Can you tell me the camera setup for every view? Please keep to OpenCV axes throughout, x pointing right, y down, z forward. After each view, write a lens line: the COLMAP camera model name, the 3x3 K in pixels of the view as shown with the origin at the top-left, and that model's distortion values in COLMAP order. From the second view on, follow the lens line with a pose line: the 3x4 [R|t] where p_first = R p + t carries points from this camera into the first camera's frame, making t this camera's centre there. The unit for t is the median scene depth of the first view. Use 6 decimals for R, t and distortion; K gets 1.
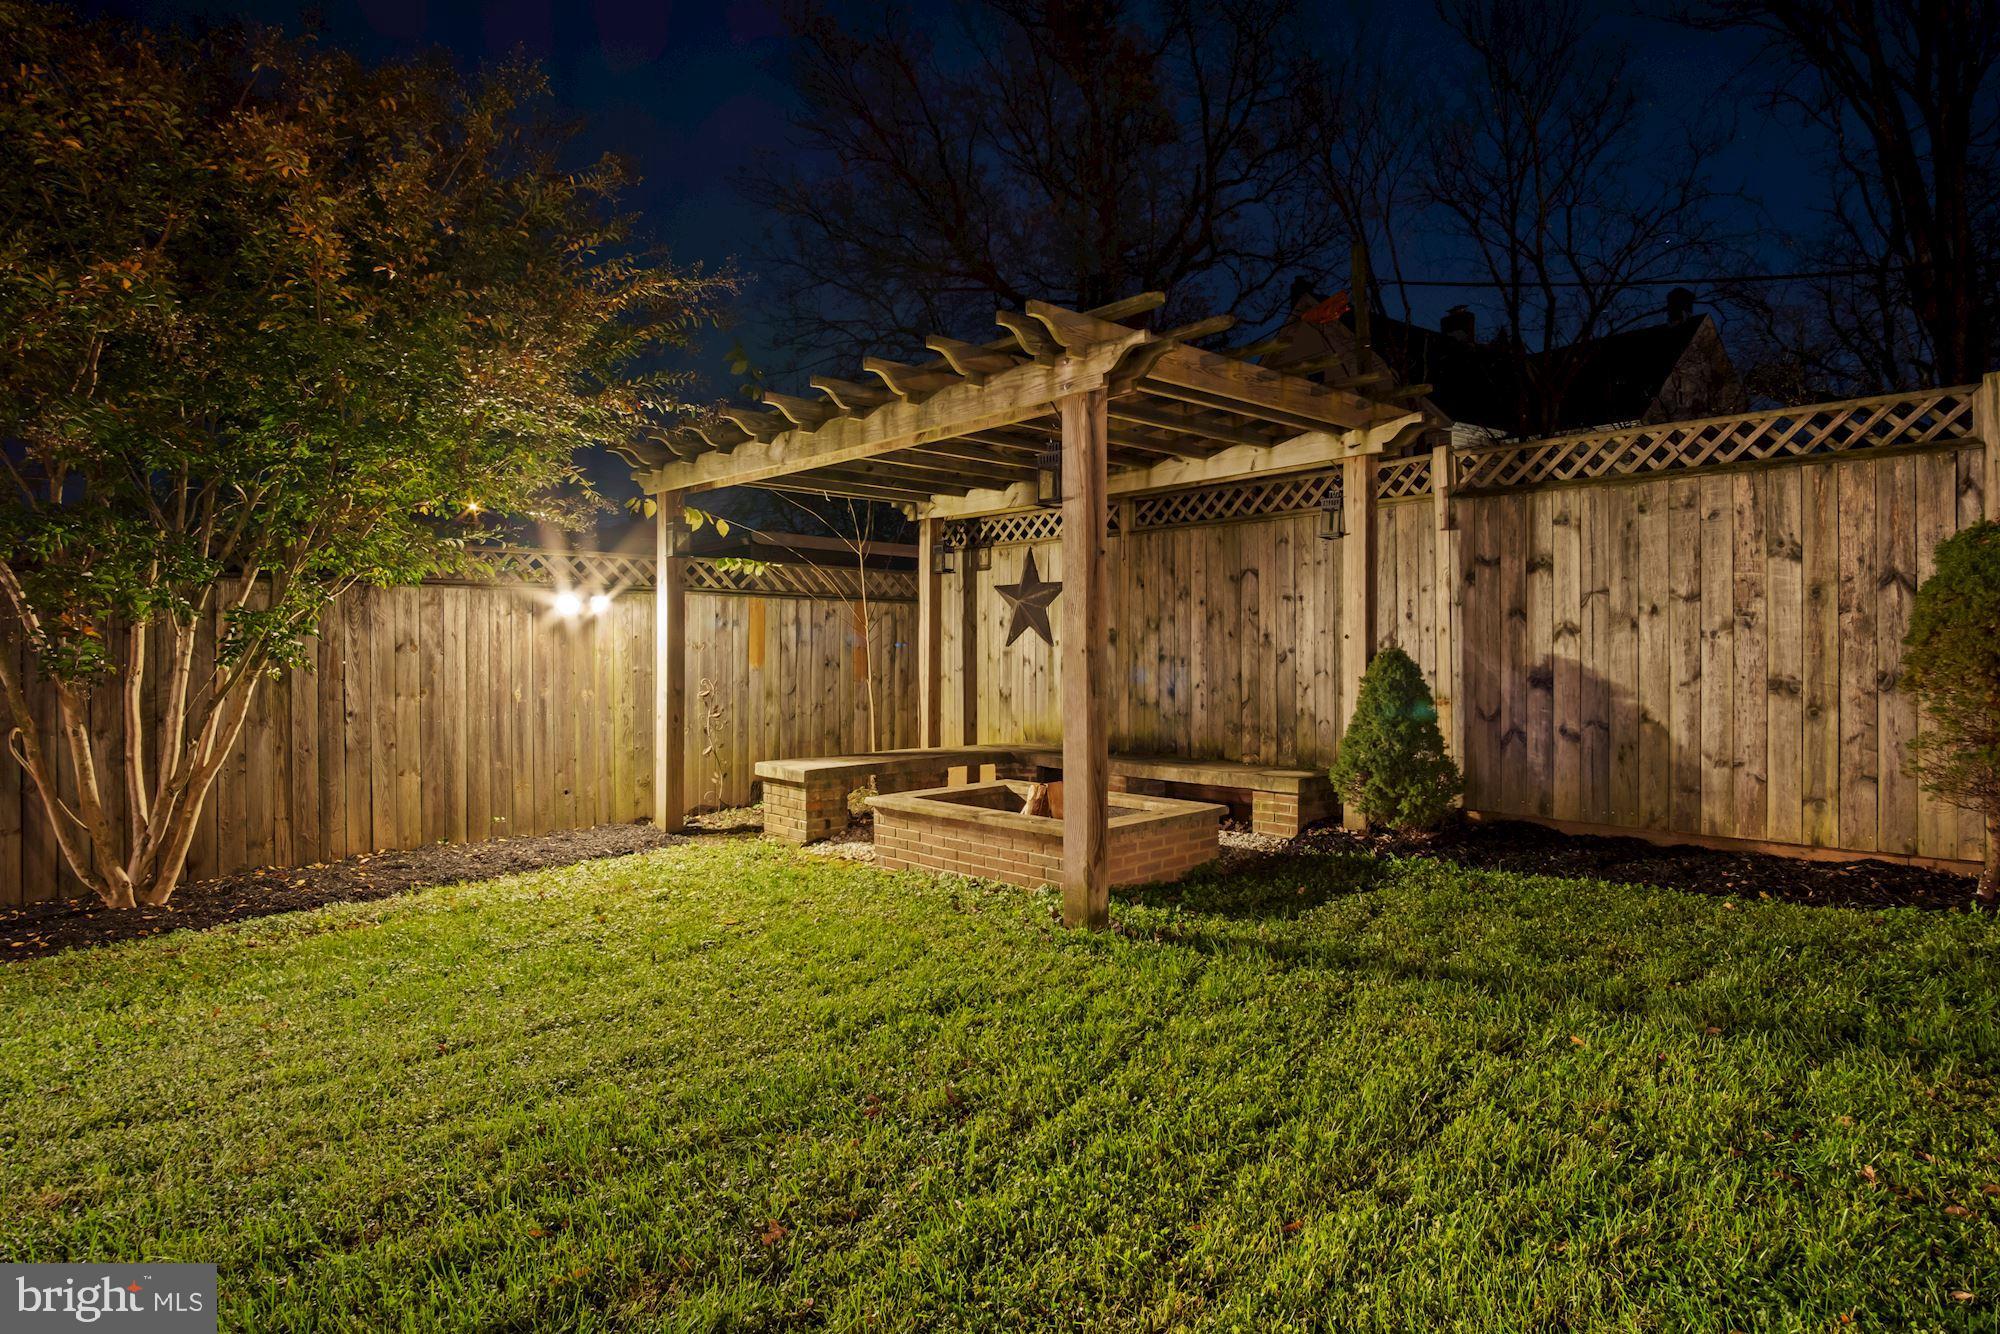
lens RADIAL K [[1076.9, 0, 1000.9], [0, 1076.9, 652.6], [0, 0, 1]] dist [-0.033755, 0.010033]
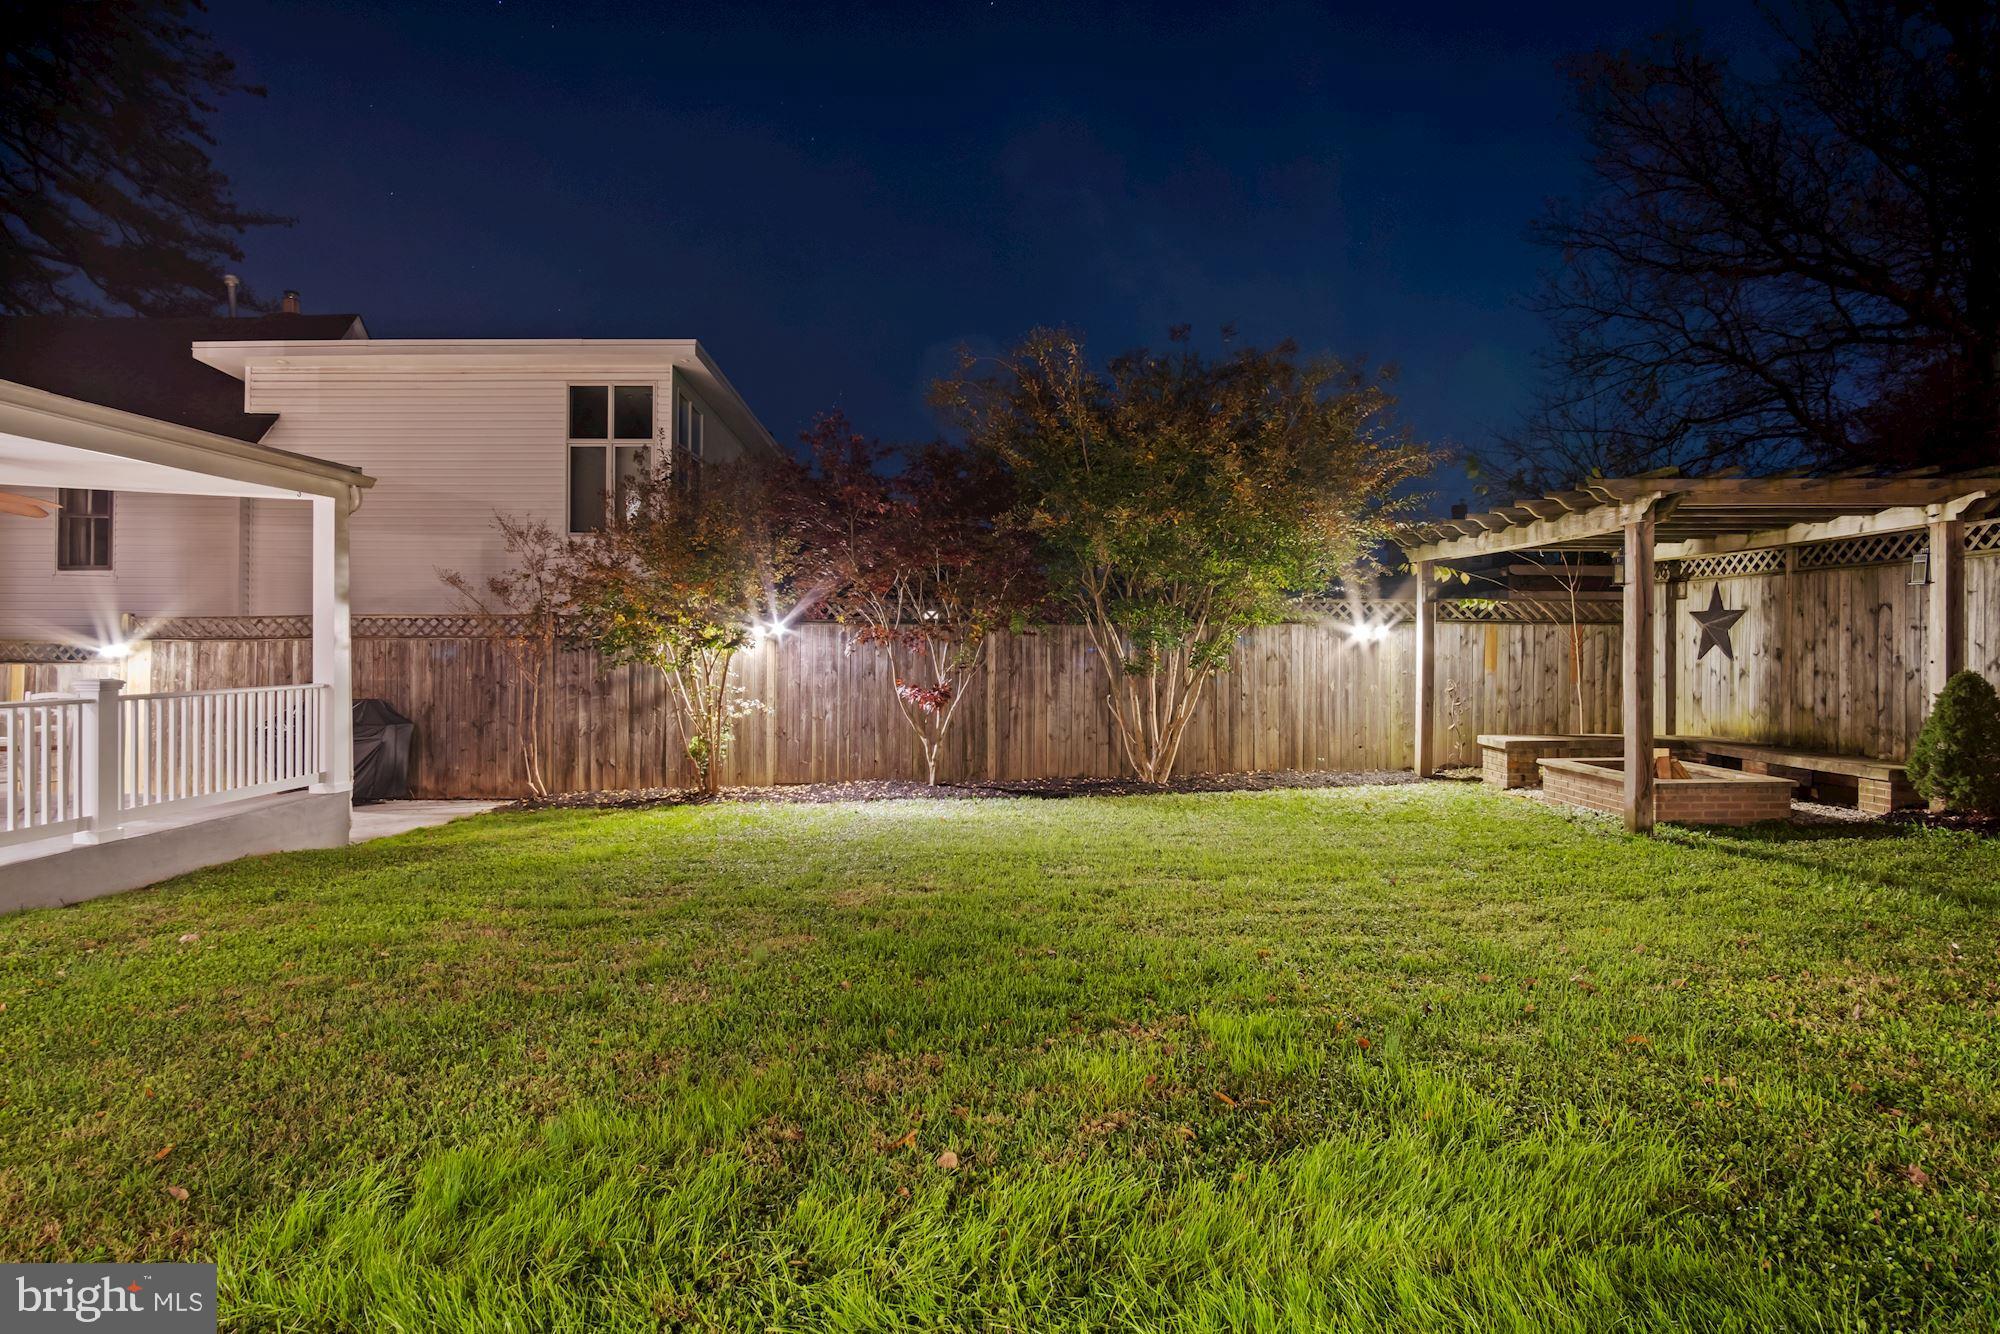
lens RADIAL K [[1076.9, 0, 1000.9], [0, 1076.9, 652.6], [0, 0, 1]] dist [-0.033755, 0.010033]
pose [[0.736197, 0.010054, -0.676692, 0.306166], [-0.003043, 0.999929, 0.011546, -0.032031], [0.676760, -0.006441, 0.736175, -0.593657]]
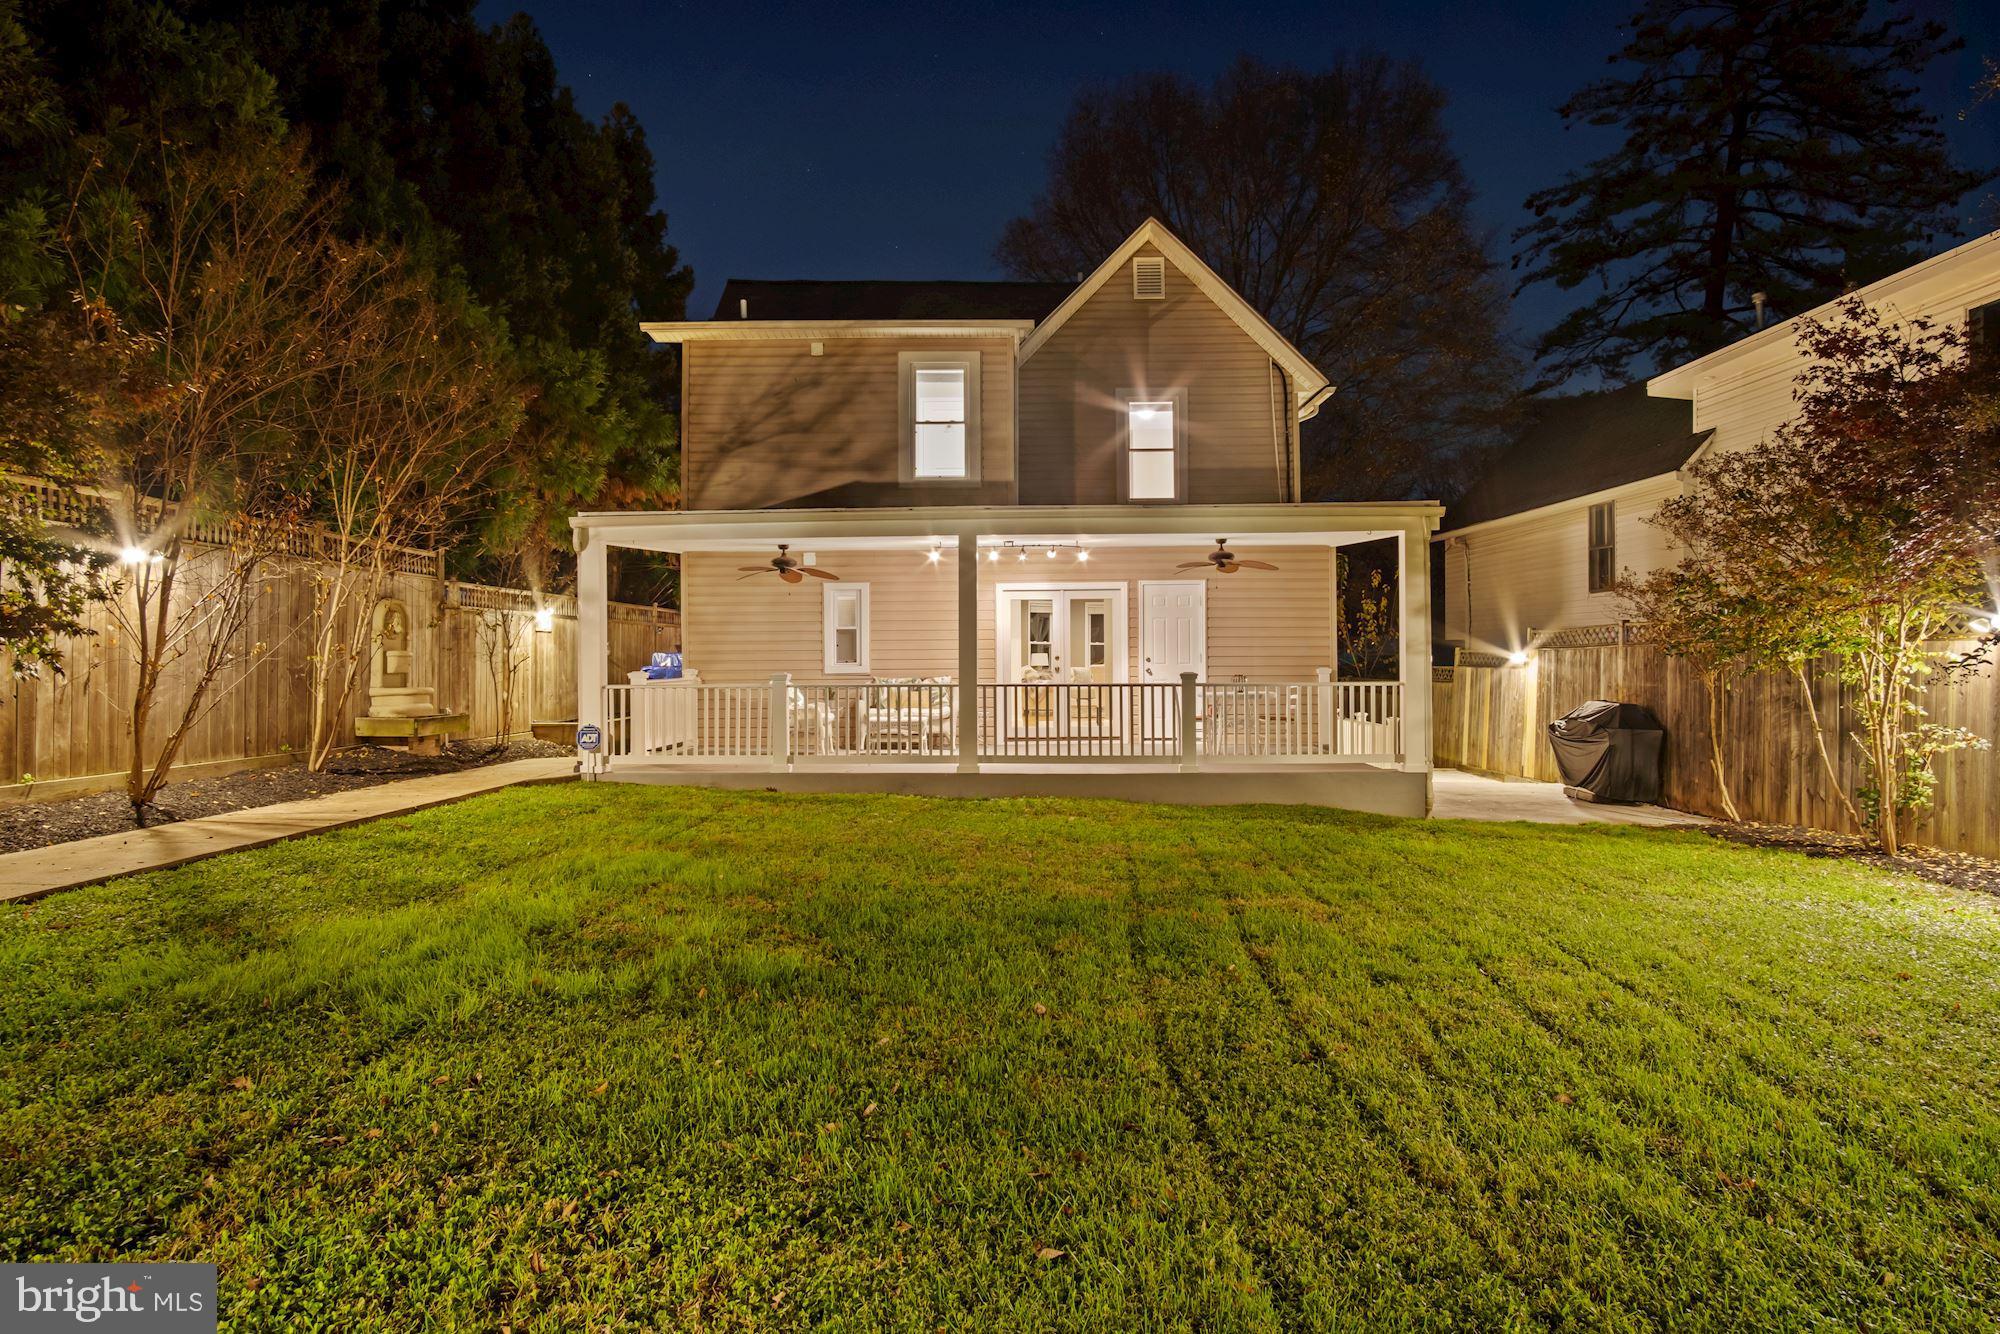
lens RADIAL K [[1076.9, 0, 1000.9], [0, 1076.9, 652.6], [0, 0, 1]] dist [-0.033755, 0.010033]
pose [[-0.677639, 0.001427, -0.735393, 0.397212], [0.006371, 0.999972, -0.003931, -0.018945], [0.735367, -0.007349, -0.677629, 0.378674]]
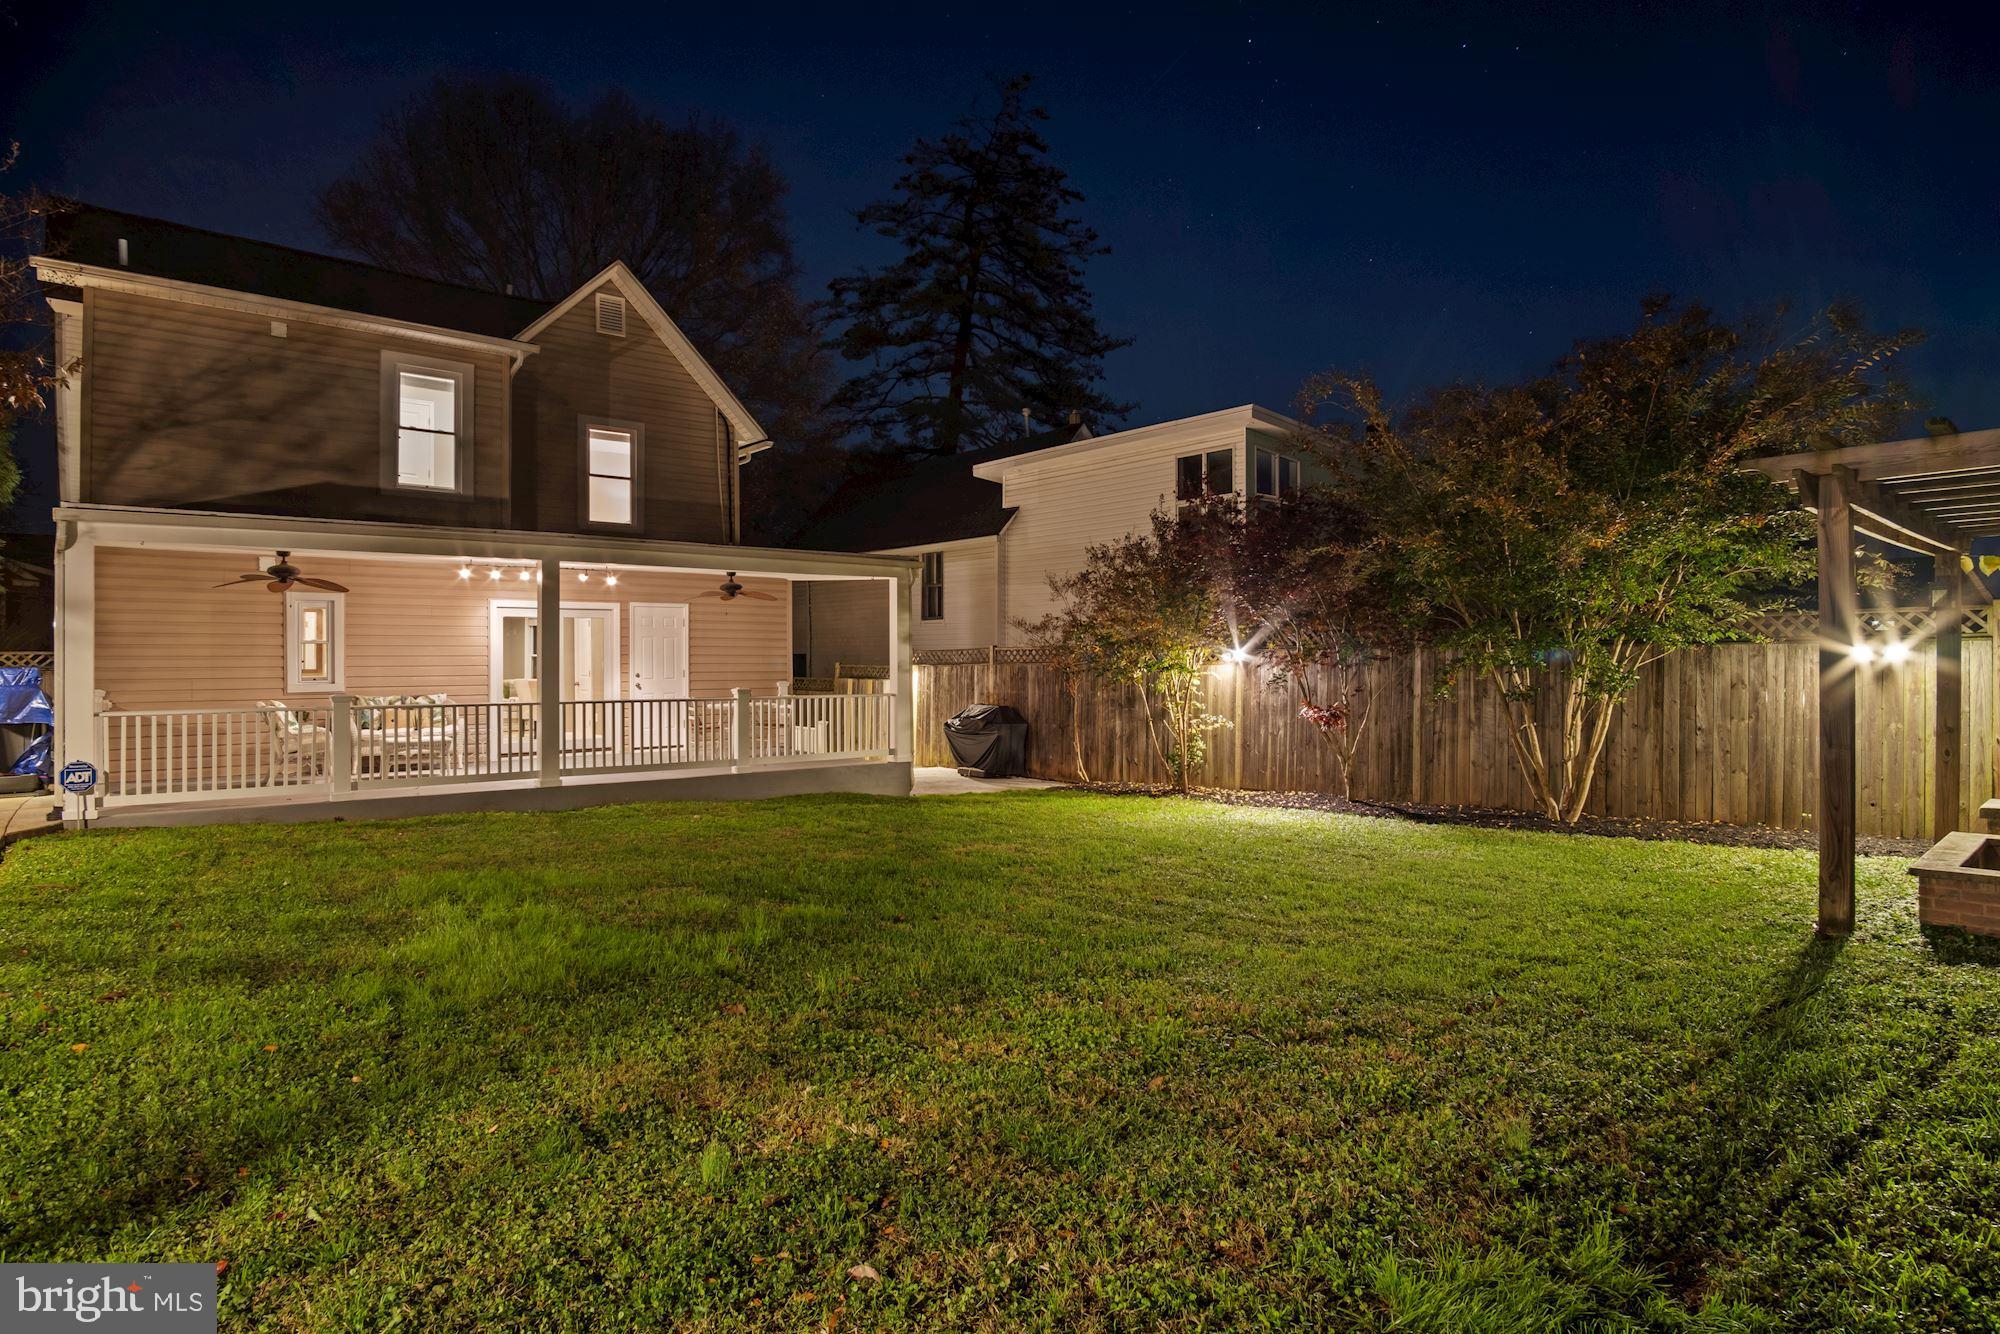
lens RADIAL K [[1076.9, 0, 1000.9], [0, 1076.9, 652.6], [0, 0, 1]] dist [-0.033755, 0.010033]
pose [[-0.032797, -0.005660, -0.999446, 0.875566], [0.003069, 0.999979, -0.005764, -0.042720], [0.999457, -0.003257, -0.032779, 0.036133]]
